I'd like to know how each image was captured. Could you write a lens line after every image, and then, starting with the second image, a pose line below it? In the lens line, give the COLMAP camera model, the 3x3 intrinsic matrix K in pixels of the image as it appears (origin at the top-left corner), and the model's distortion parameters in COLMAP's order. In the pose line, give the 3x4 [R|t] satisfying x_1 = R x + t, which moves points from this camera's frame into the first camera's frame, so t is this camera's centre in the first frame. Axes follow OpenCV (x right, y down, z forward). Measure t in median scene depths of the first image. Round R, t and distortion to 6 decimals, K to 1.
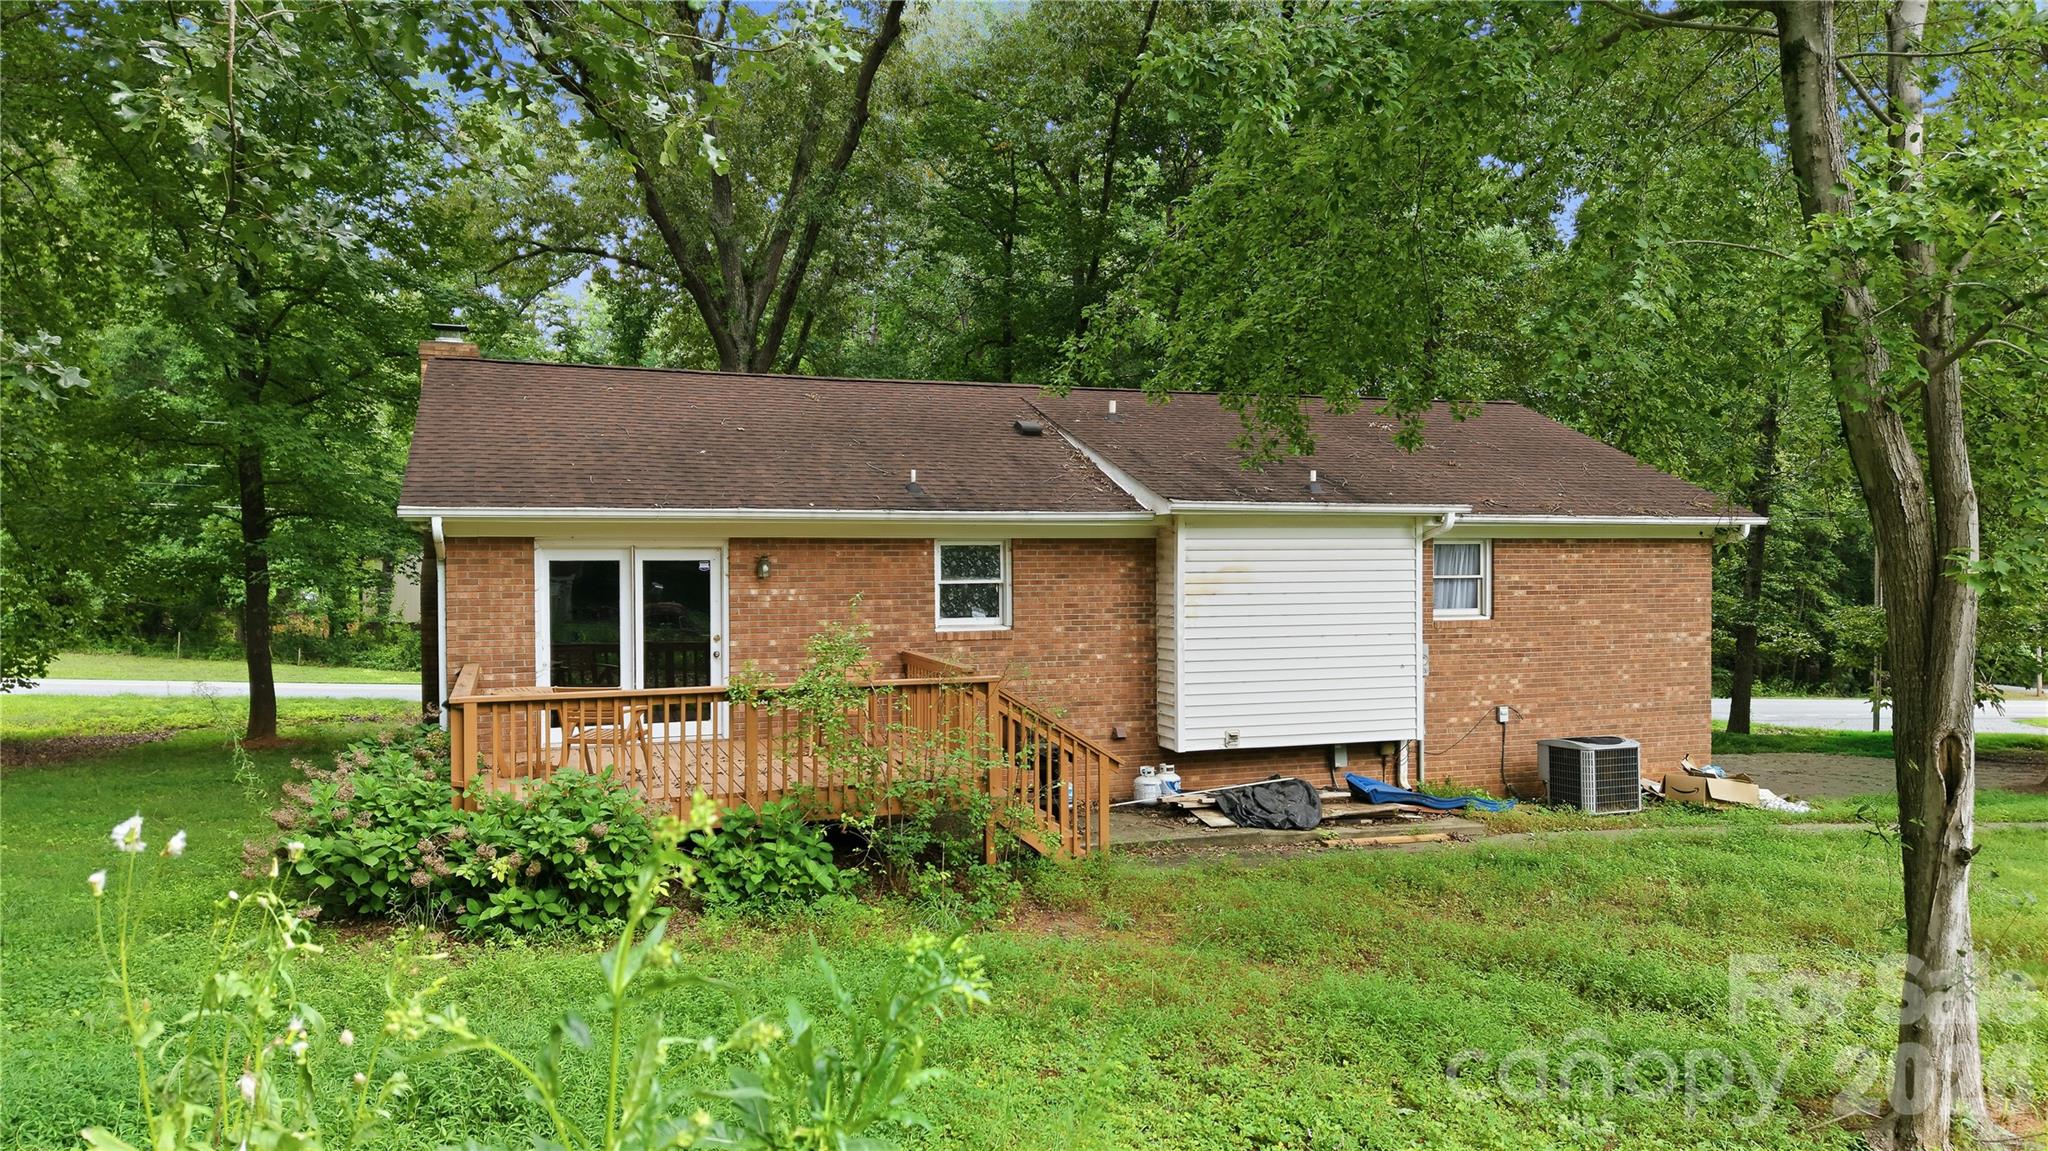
lens RADIAL K [[1461.0, 0, 1021.2], [0, 1461.0, 576.3], [0, 0, 1]] dist [0.074811, -0.026452]
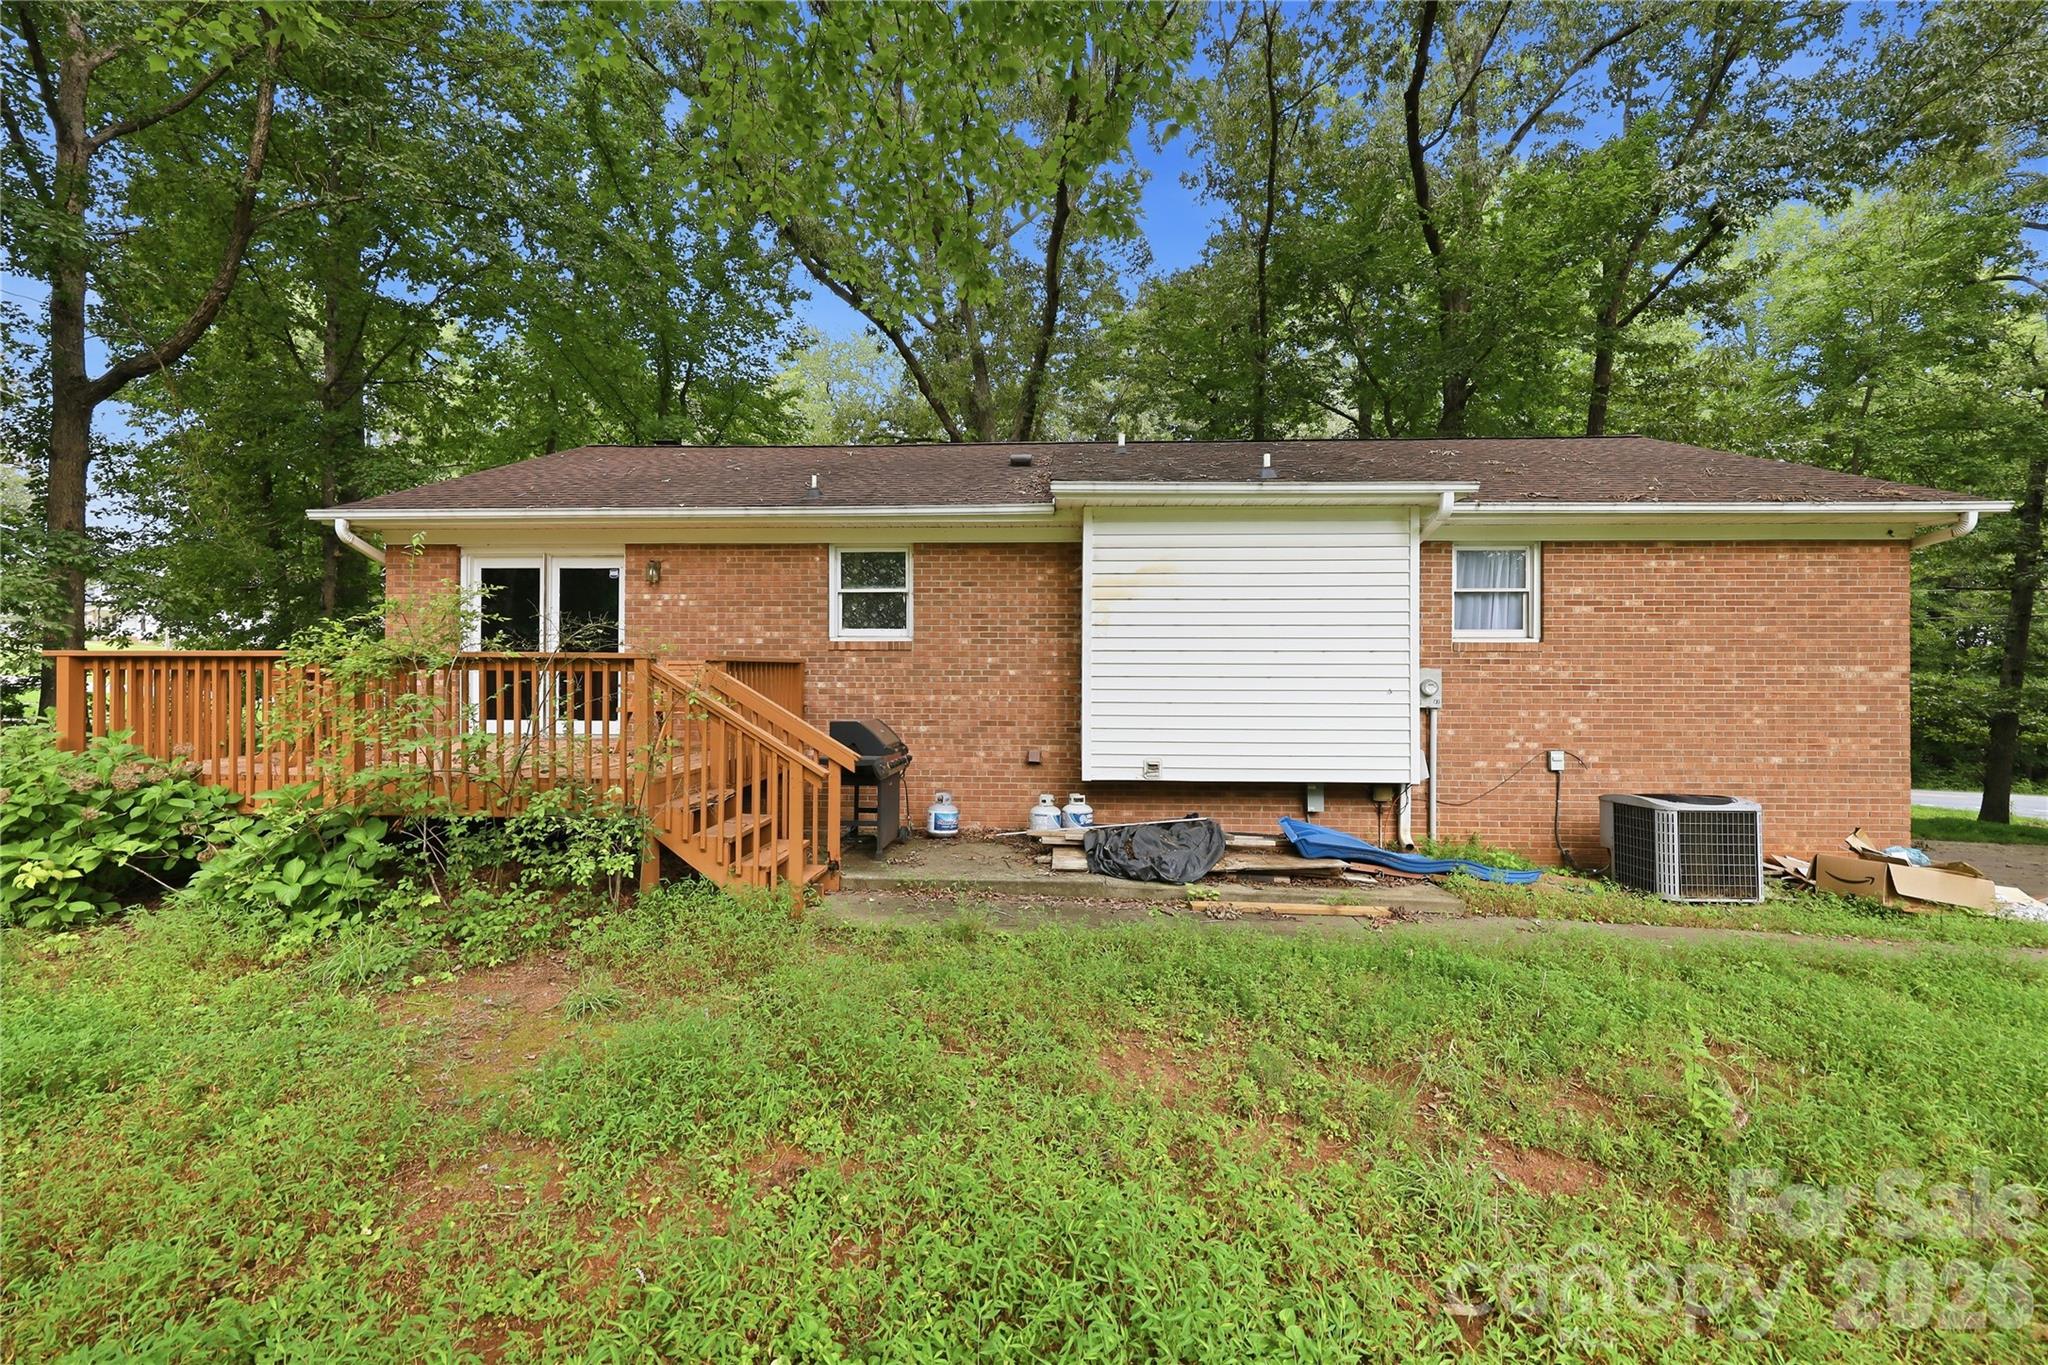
lens RADIAL K [[849.9, 0, 1016.5], [0, 849.9, 677.2], [0, 0, 1]] dist [0.002981, 0.003236]
pose [[0.917328, 0.006607, -0.398078, 0.255846], [-0.015443, 0.999700, -0.018994, 0.065170], [0.397833, 0.023572, 0.917155, 0.486643]]
